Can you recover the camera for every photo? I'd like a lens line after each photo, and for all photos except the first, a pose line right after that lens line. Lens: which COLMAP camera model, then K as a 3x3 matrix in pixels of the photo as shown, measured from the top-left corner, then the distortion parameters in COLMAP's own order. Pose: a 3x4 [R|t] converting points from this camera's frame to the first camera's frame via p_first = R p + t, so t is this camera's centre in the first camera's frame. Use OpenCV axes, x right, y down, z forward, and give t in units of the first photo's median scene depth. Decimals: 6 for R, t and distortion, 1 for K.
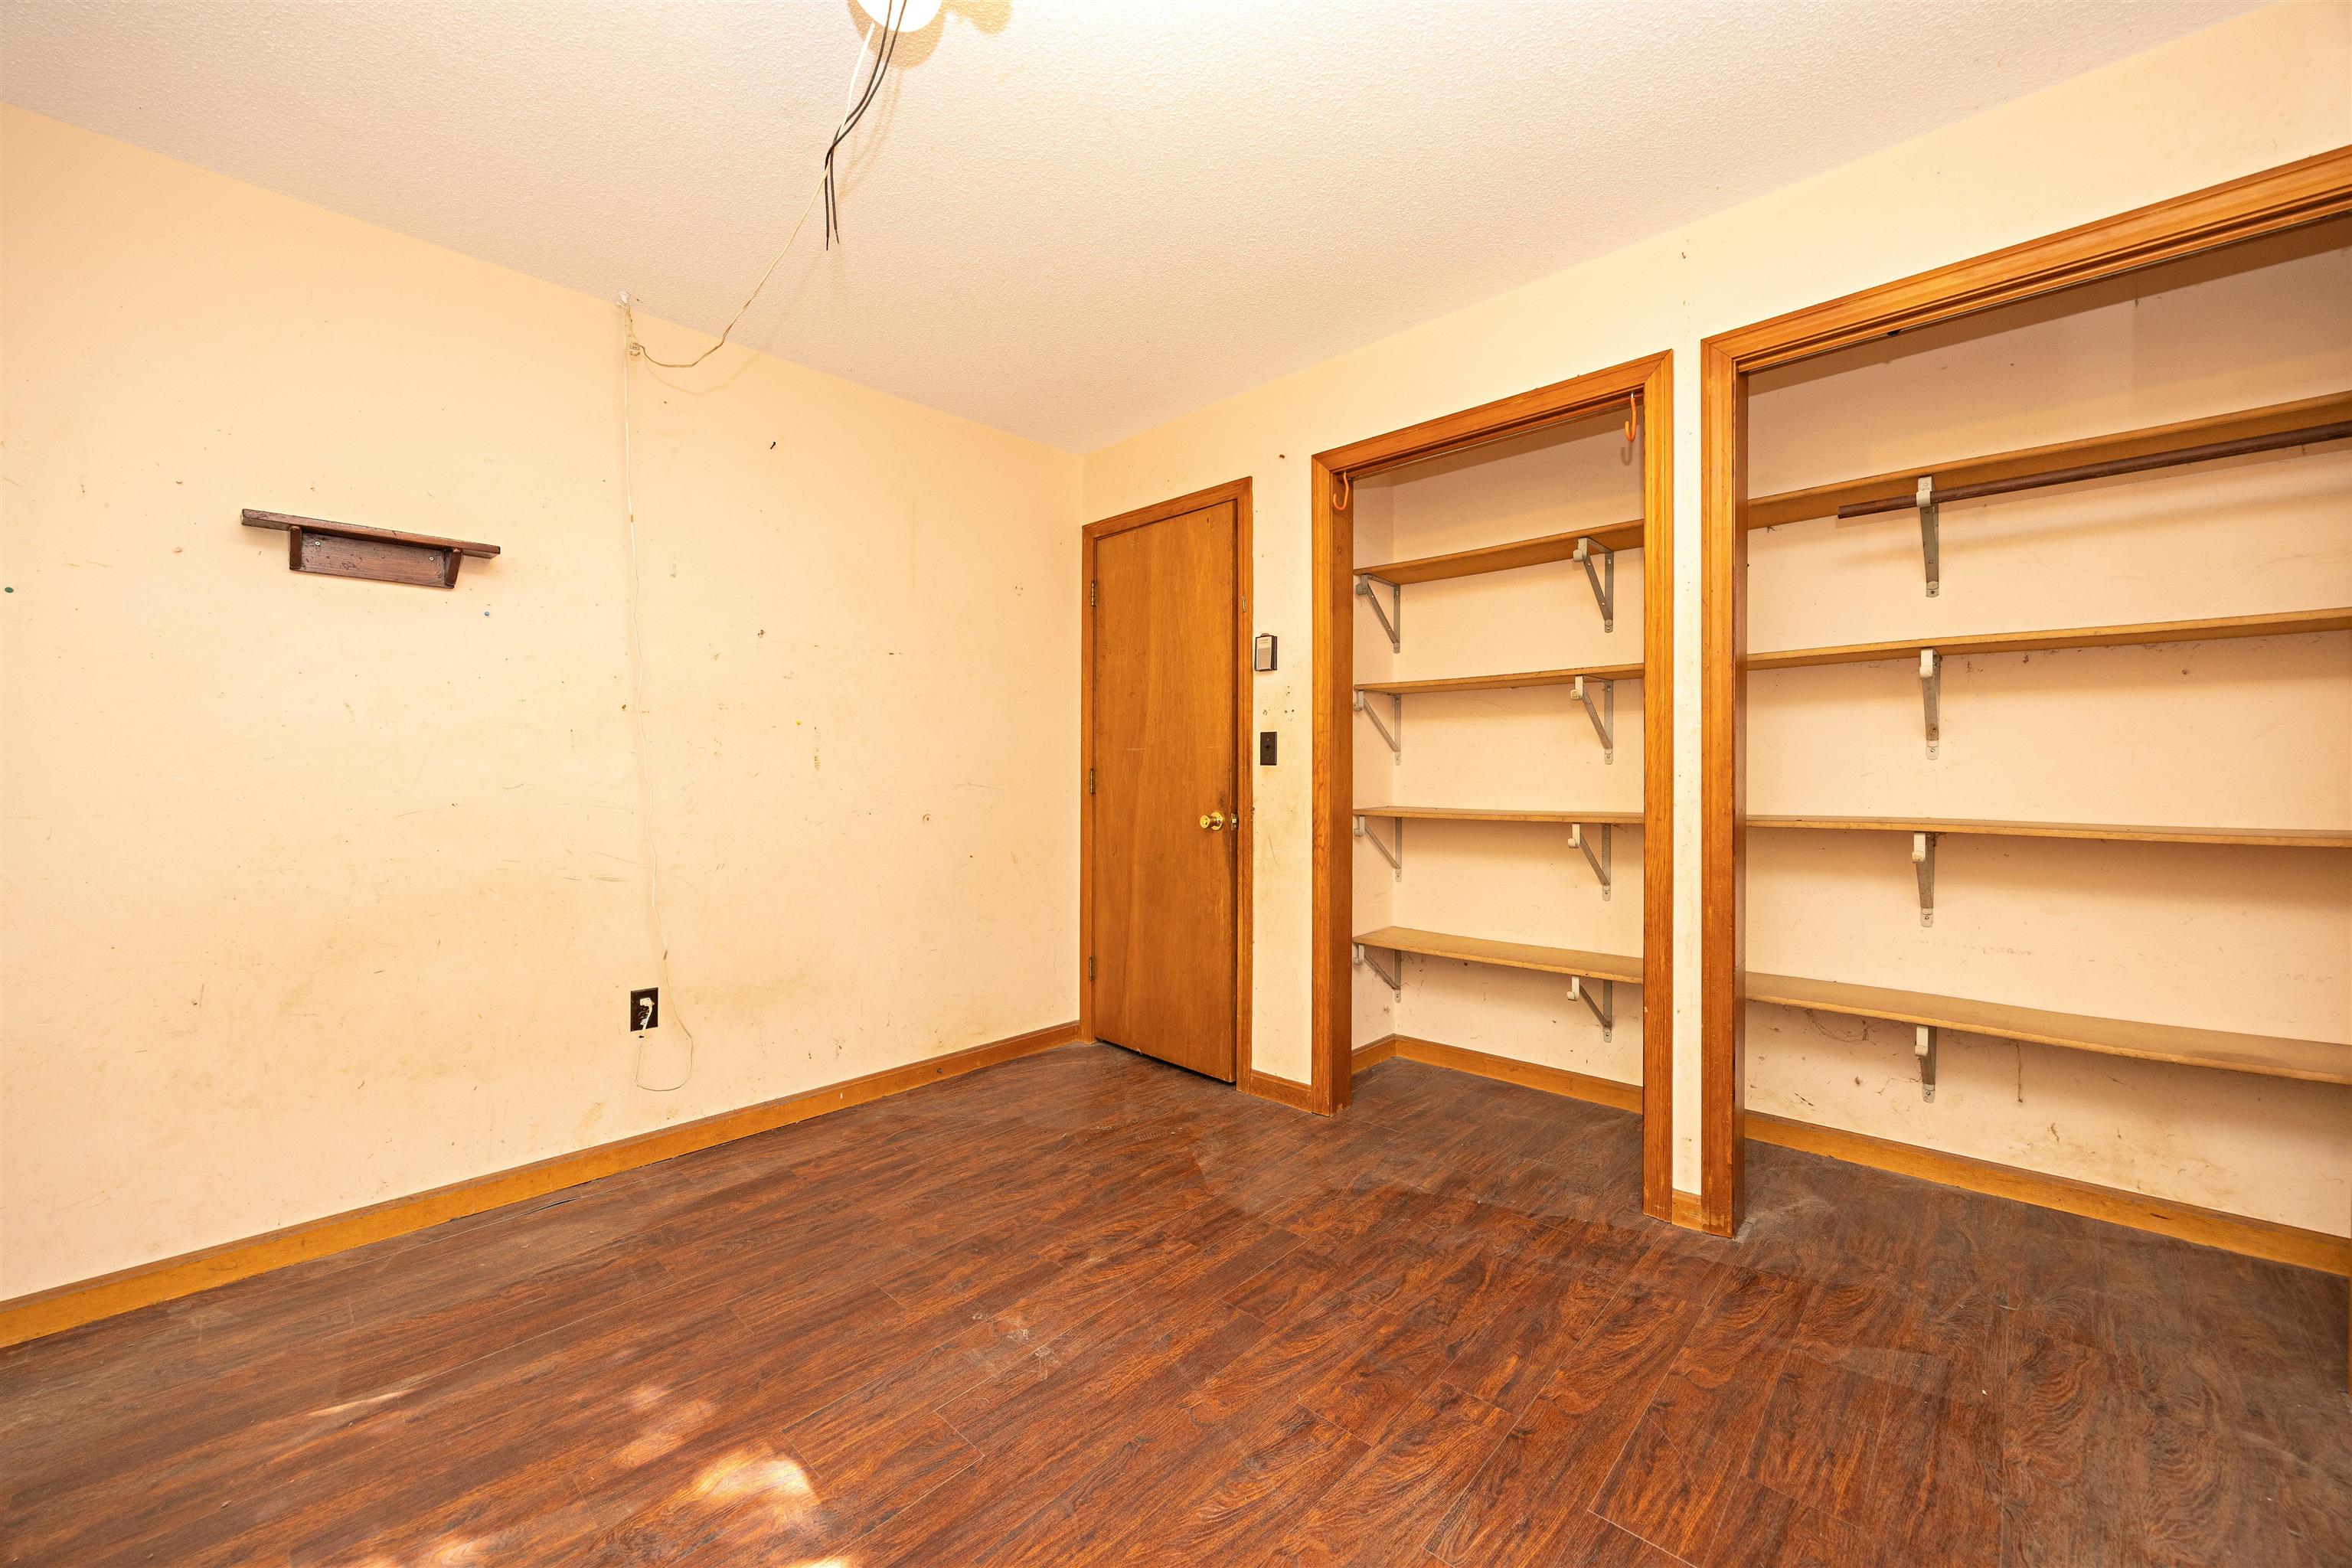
lens RADIAL K [[932.4, 0, 1176.0], [0, 932.4, 784.0], [0, 0, 1]] dist [-0.000591, 0.000233]
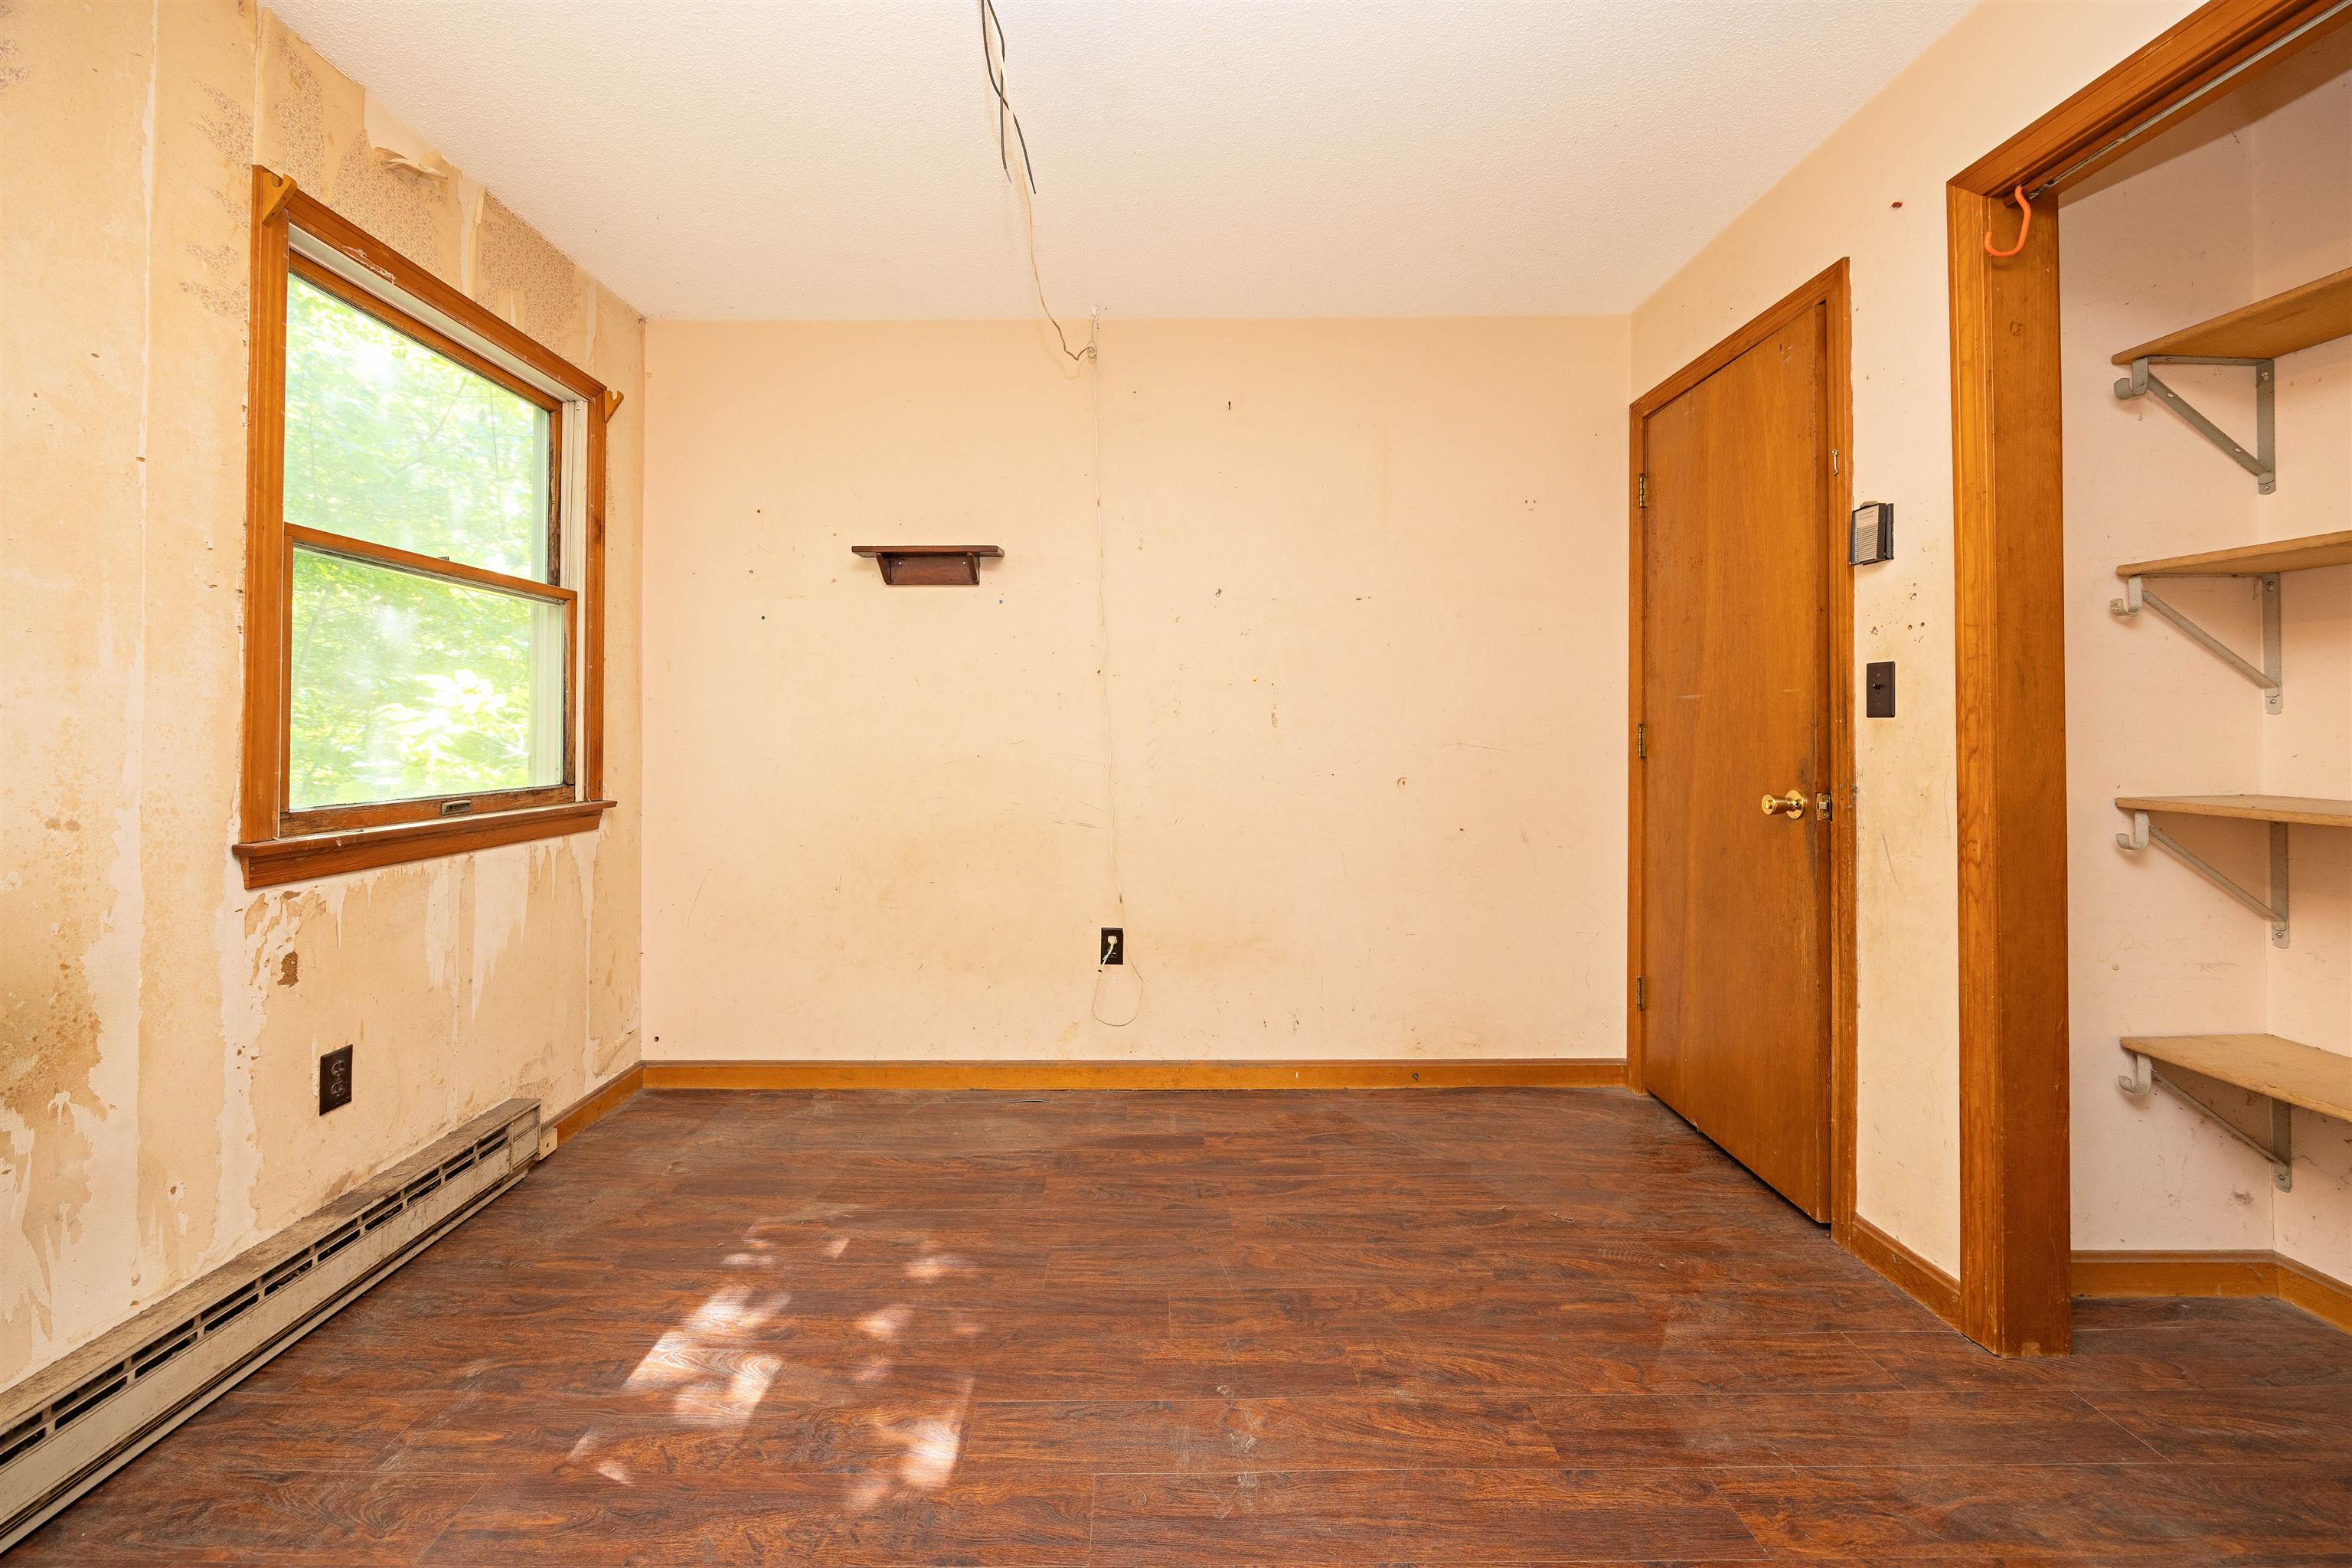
lens RADIAL K [[925.9, 0, 1113.0], [0, 925.9, 715.8], [0, 0, 1]] dist [-0.003806, 0.000246]
pose [[0.671108, -0.012555, -0.741253, 0.224030], [-0.007158, 0.999700, -0.023413, -0.003674], [0.741325, 0.021018, 0.670817, 0.244186]]
